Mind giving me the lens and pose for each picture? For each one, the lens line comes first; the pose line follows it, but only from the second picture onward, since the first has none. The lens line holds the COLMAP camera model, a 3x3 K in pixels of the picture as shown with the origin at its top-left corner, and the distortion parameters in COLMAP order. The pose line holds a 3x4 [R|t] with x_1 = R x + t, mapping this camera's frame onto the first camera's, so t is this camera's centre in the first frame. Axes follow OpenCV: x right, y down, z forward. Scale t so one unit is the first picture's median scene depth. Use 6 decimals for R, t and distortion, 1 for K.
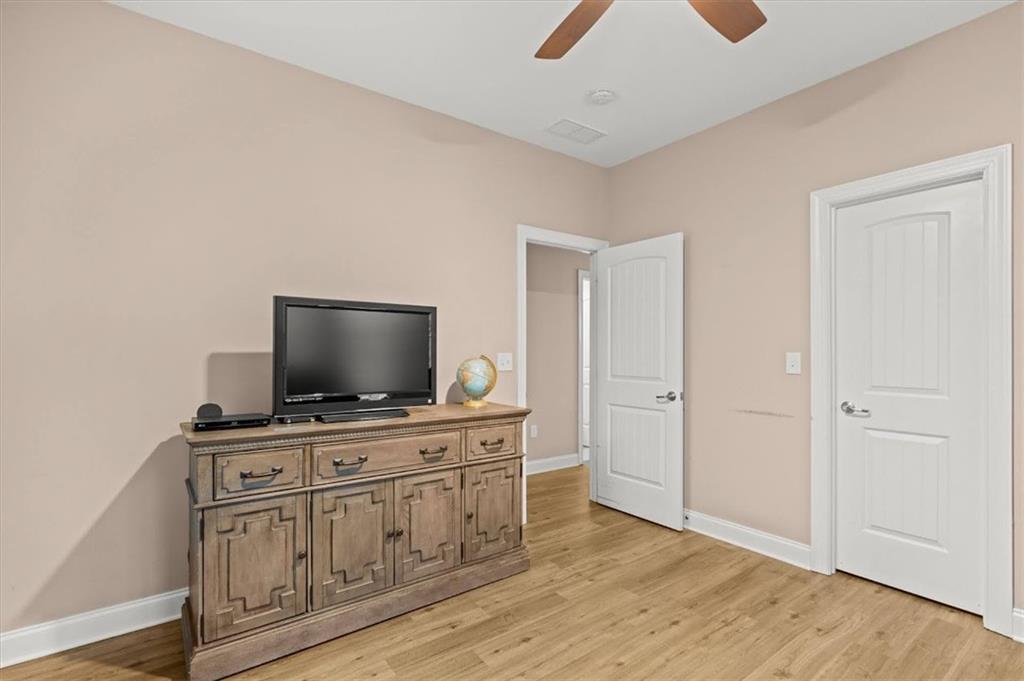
lens RADIAL K [[473.5, 0, 510.9], [0, 473.5, 350.7], [0, 0, 1]] dist [0.001957, 0.000448]
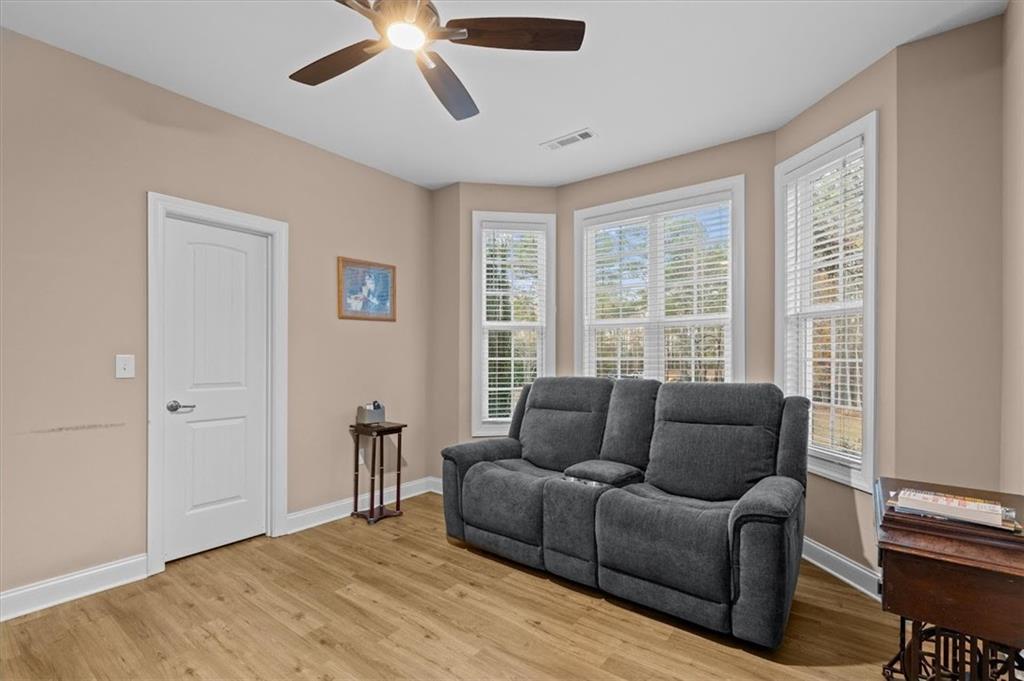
lens RADIAL K [[473.5, 0, 497.5], [0, 473.5, 360.5], [0, 0, 1]] dist [0.001957, 0.000448]
pose [[-0.273769, -0.007452, 0.961767, -0.524156], [-0.003772, 0.999971, 0.006674, 0.006529], [-0.961788, -0.001801, -0.273789, 0.593047]]
